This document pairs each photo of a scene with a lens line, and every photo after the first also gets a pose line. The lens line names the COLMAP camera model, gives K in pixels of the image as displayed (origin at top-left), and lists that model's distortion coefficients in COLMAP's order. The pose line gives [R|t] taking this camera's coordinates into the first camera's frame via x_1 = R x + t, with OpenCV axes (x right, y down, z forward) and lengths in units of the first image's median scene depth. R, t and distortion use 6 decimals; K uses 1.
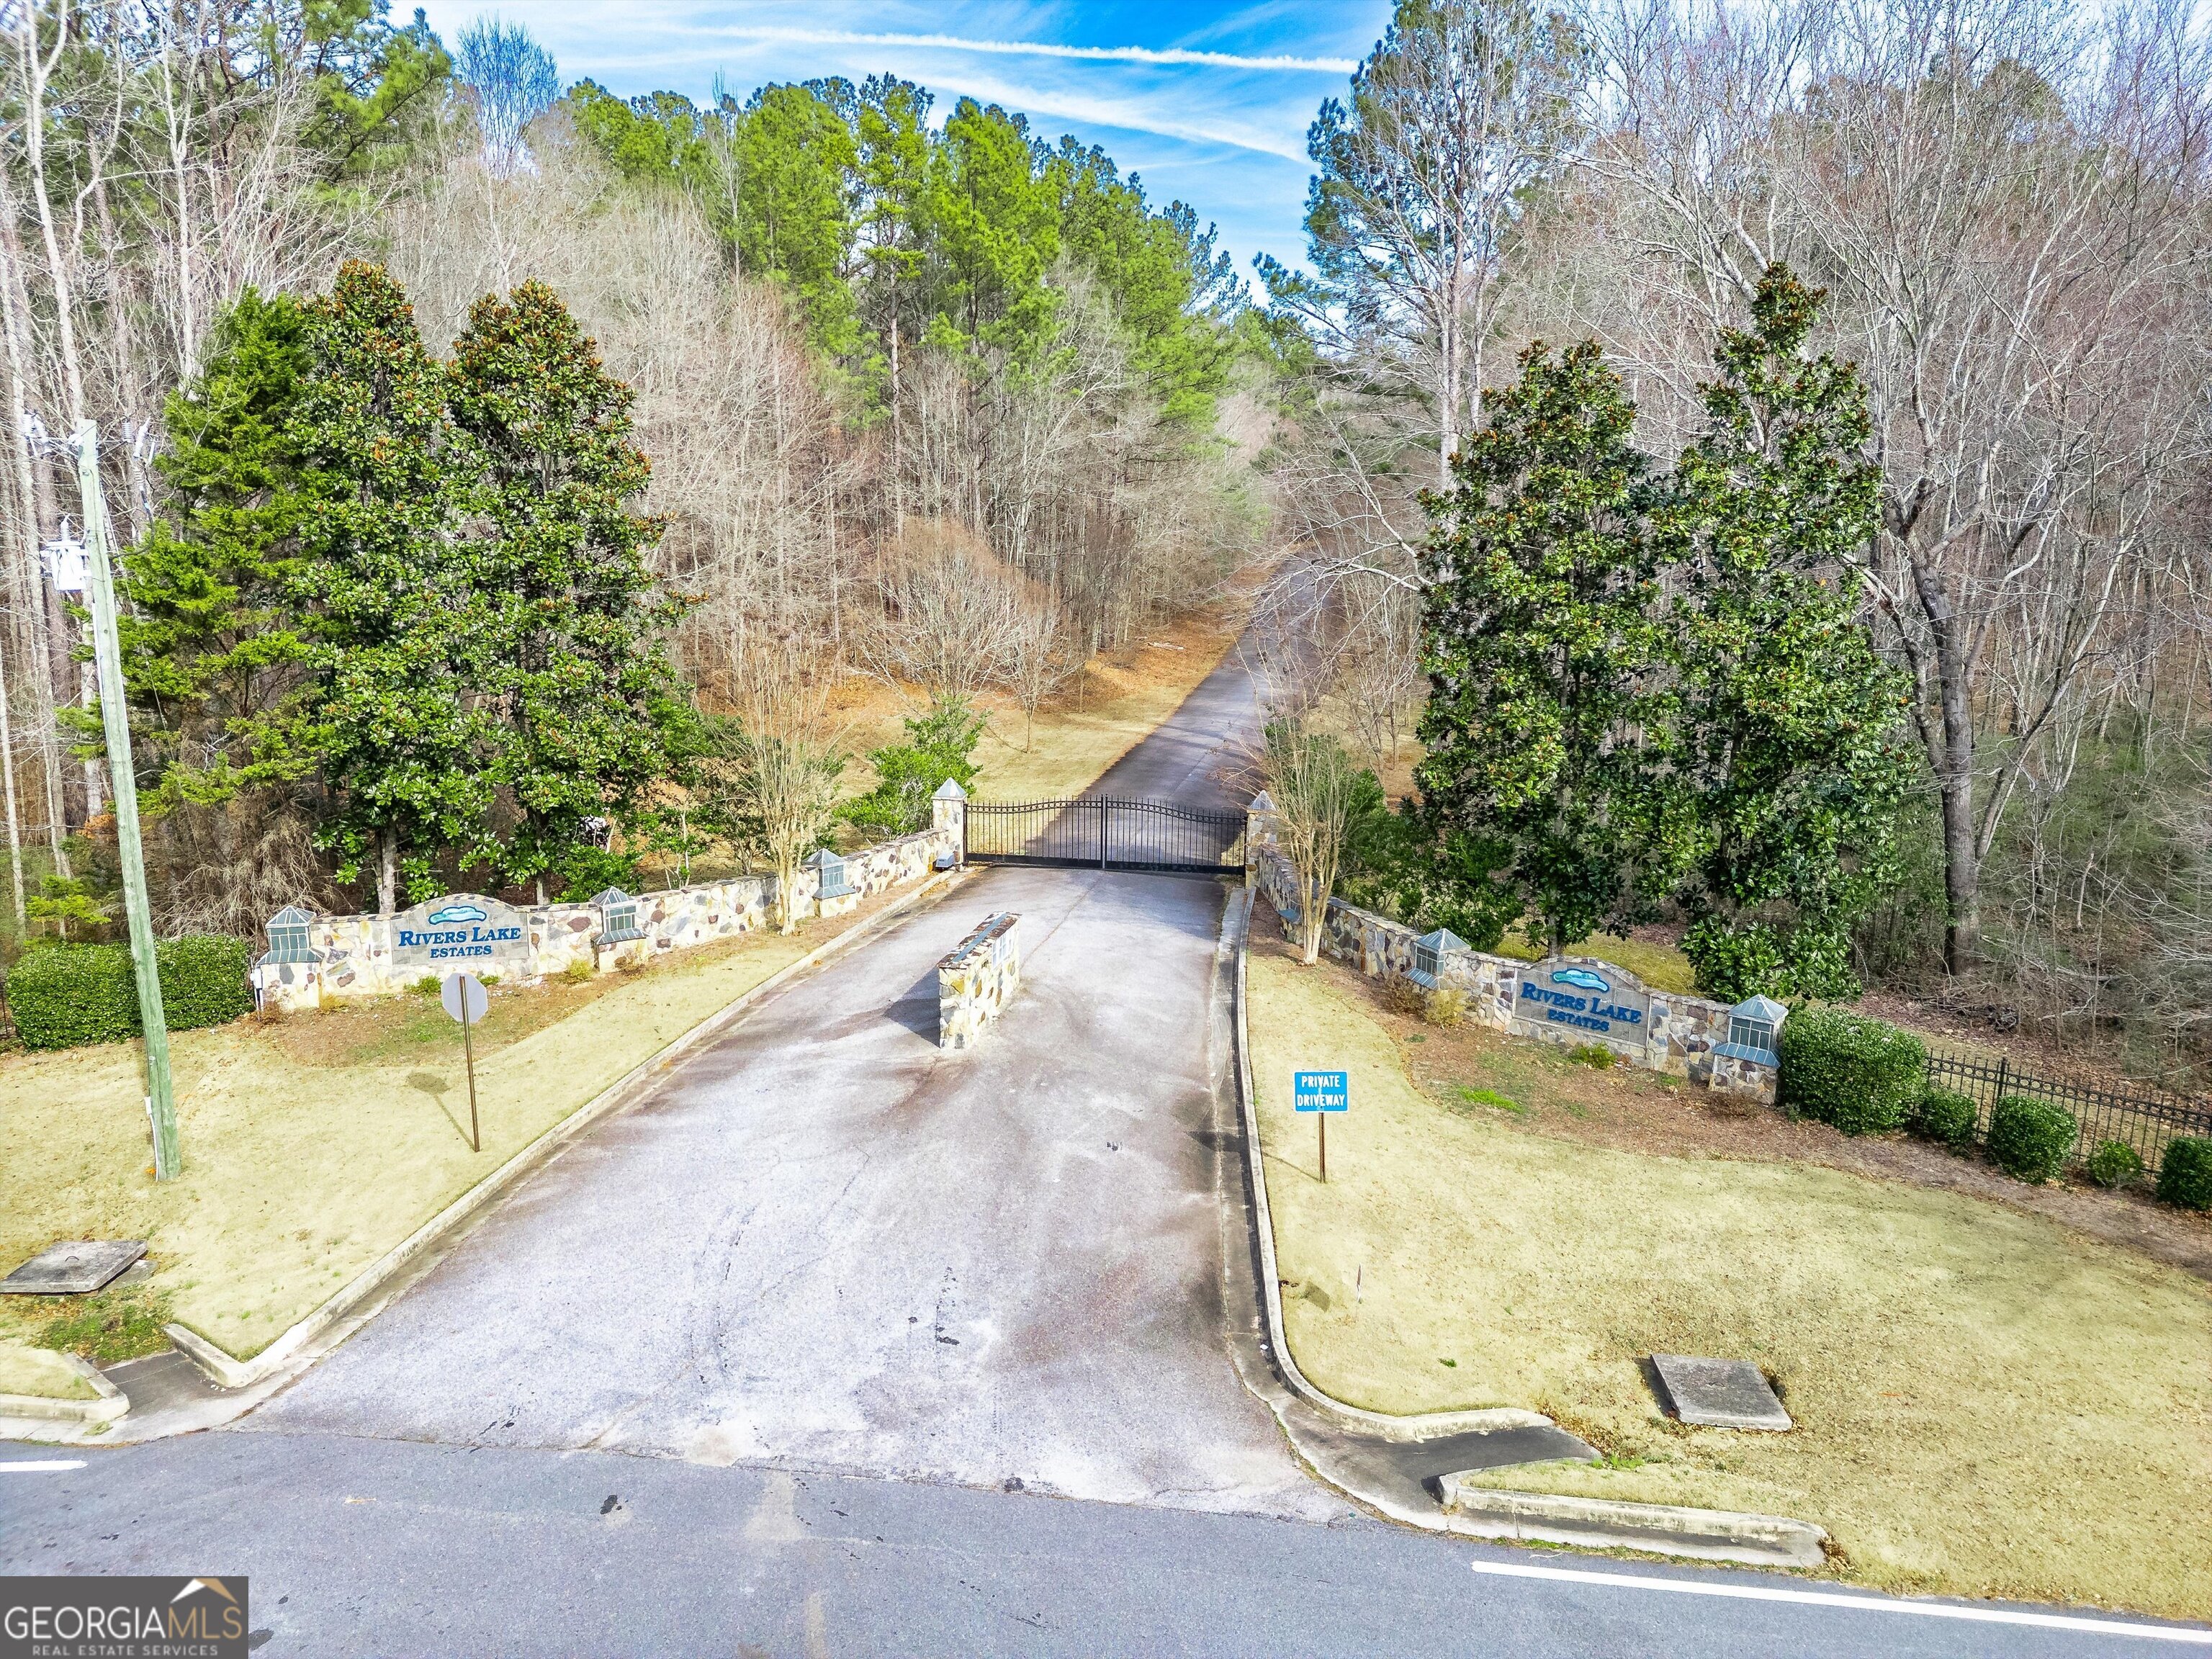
lens RADIAL K [[1501.6, 0, 1118.1], [0, 1501.6, 814.1], [0, 0, 1]] dist [0.079562, -0.068320]
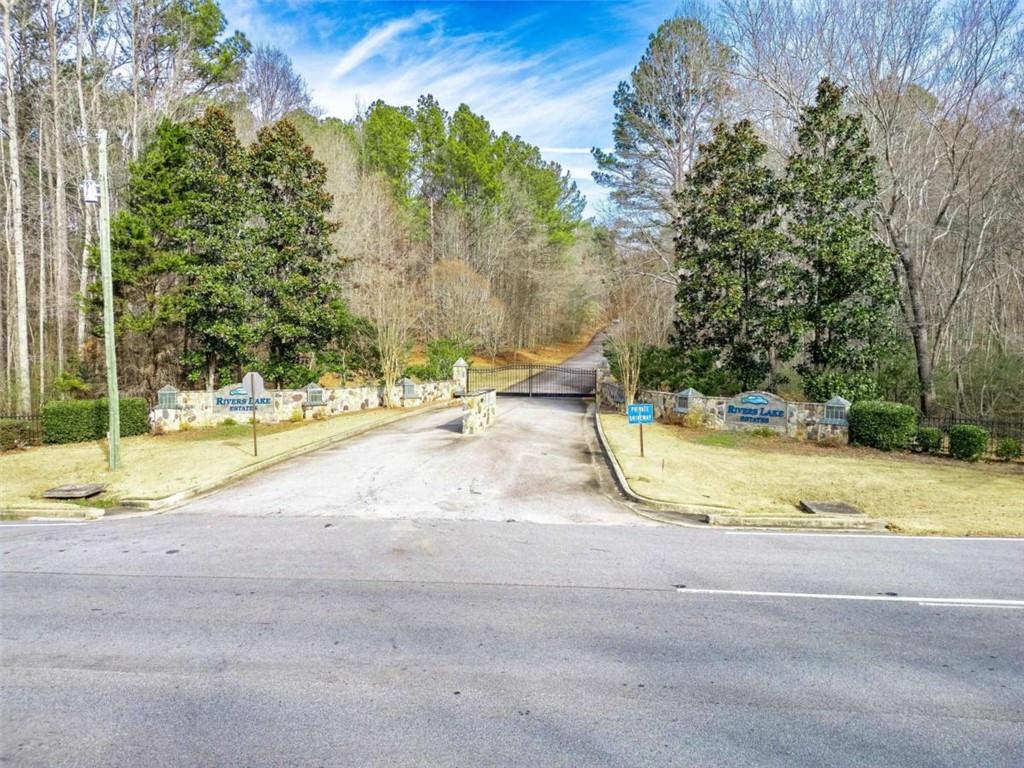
lens RADIAL K [[695.1, 0, 517.6], [0, 695.1, 376.9], [0, 0, 1]] dist [0.079562, -0.068320]
pose [[0.999880, -0.011329, -0.010586, -0.024275], [0.009860, 0.991487, -0.129832, 0.189452], [0.011967, 0.129712, 0.991479, -0.012423]]
